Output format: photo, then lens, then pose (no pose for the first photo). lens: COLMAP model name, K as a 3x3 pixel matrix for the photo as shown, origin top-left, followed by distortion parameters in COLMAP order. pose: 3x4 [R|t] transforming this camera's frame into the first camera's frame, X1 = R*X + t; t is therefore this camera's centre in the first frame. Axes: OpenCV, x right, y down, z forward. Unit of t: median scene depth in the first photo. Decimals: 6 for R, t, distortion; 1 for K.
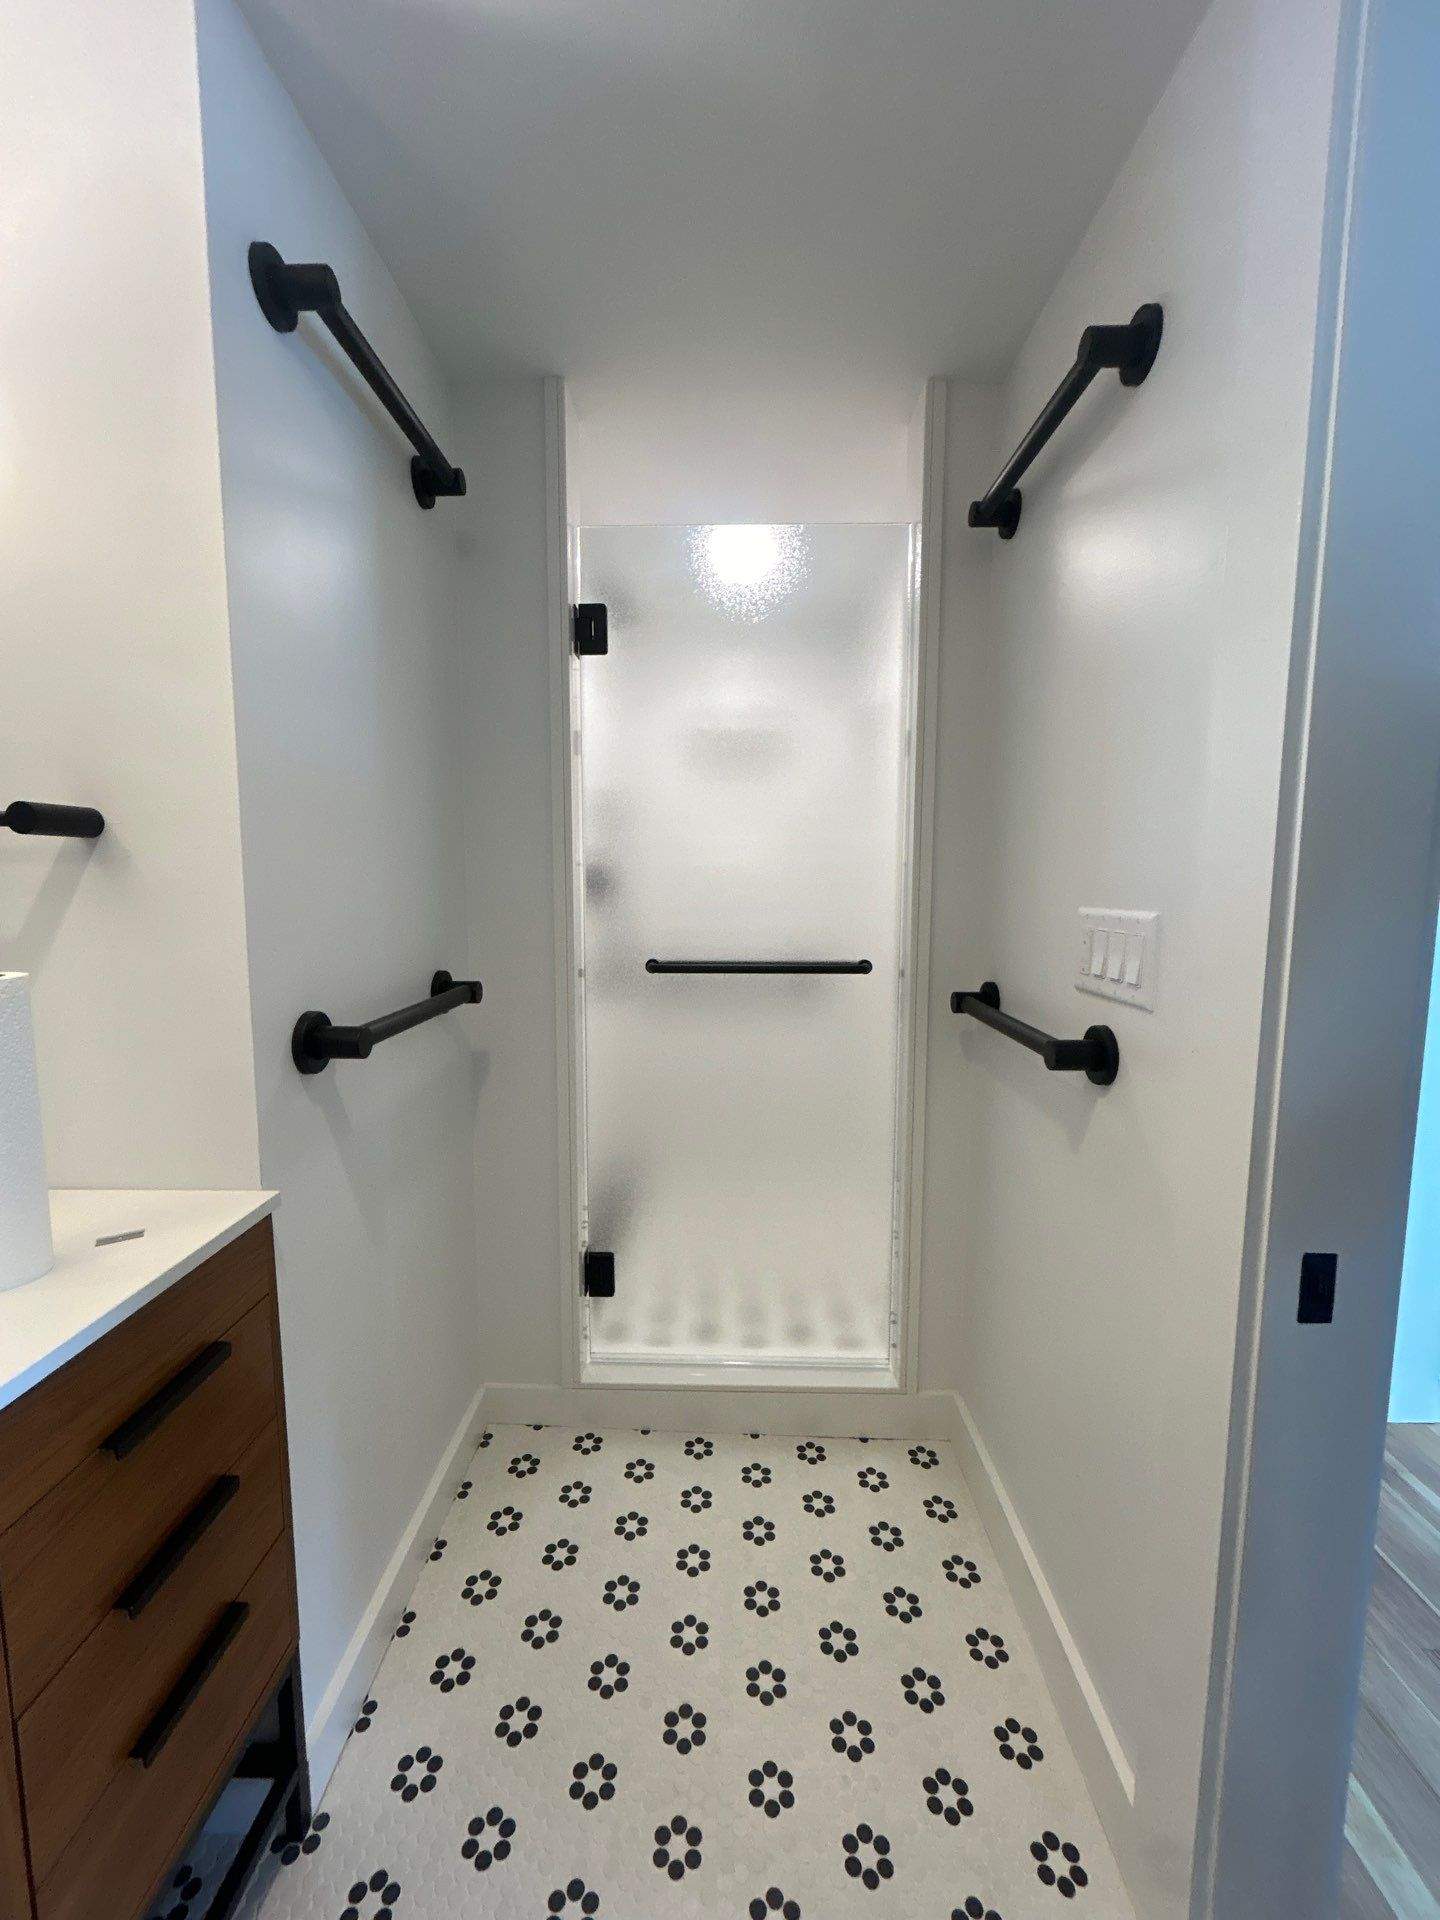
lens RADIAL K [[782.0, 0, 723.0], [0, 782.0, 959.5], [0, 0, 1]] dist [-0.000842, 0.000455]
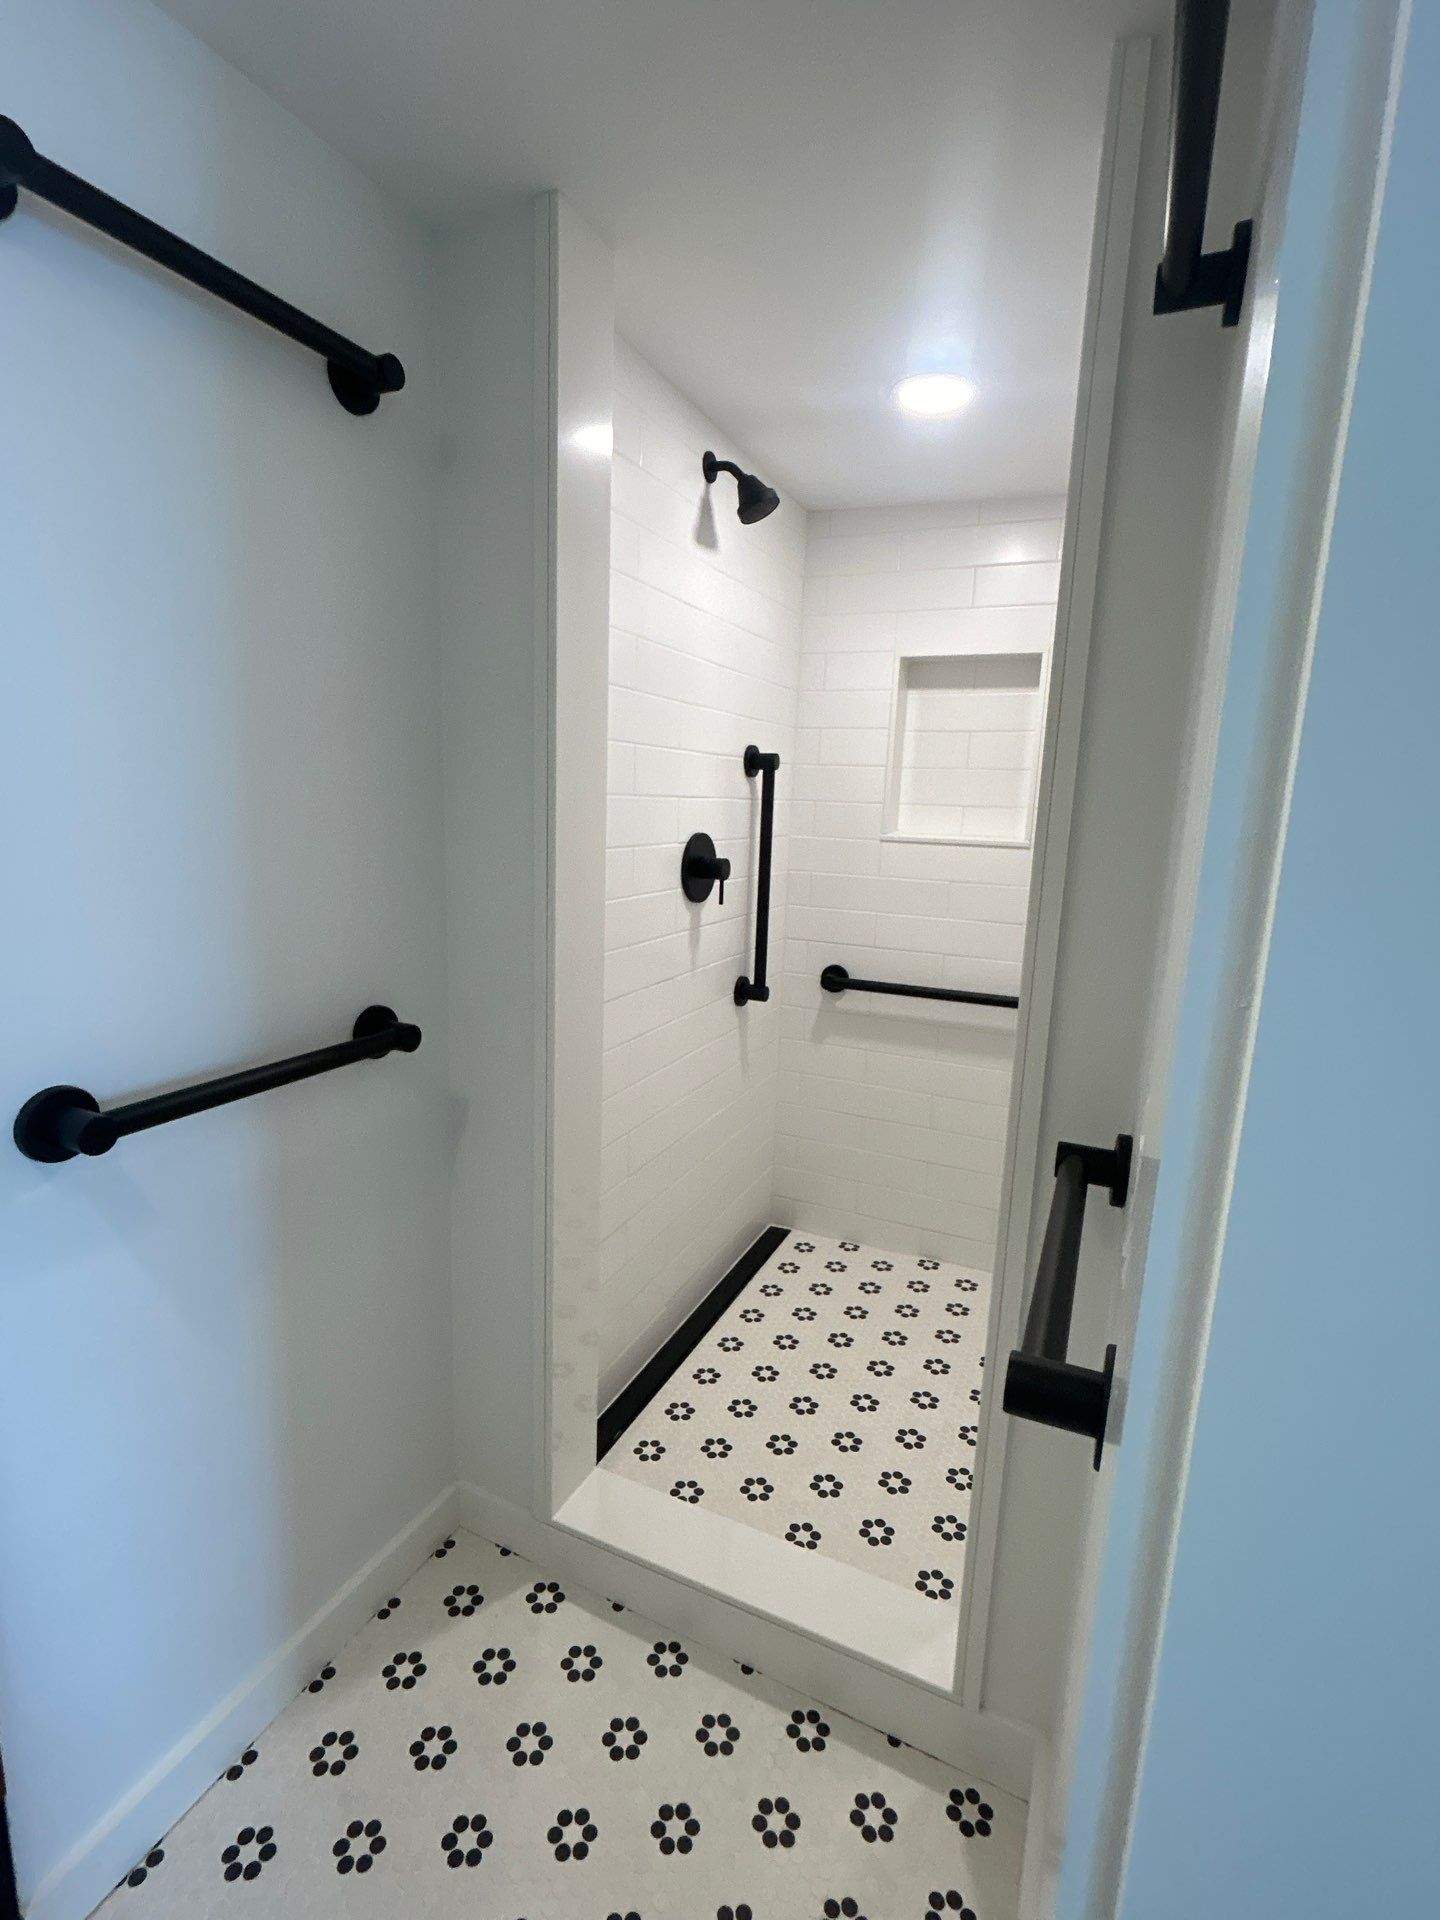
lens RADIAL K [[912.7, 0, 721.6], [0, 912.7, 959.1], [0, 0, 1]] dist [-0.006898, 0.006312]
pose [[0.914104, 0.103589, -0.392025, 0.328669], [-0.076382, 0.993498, 0.084419, -0.139810], [0.398221, -0.047224, 0.916073, 0.280429]]
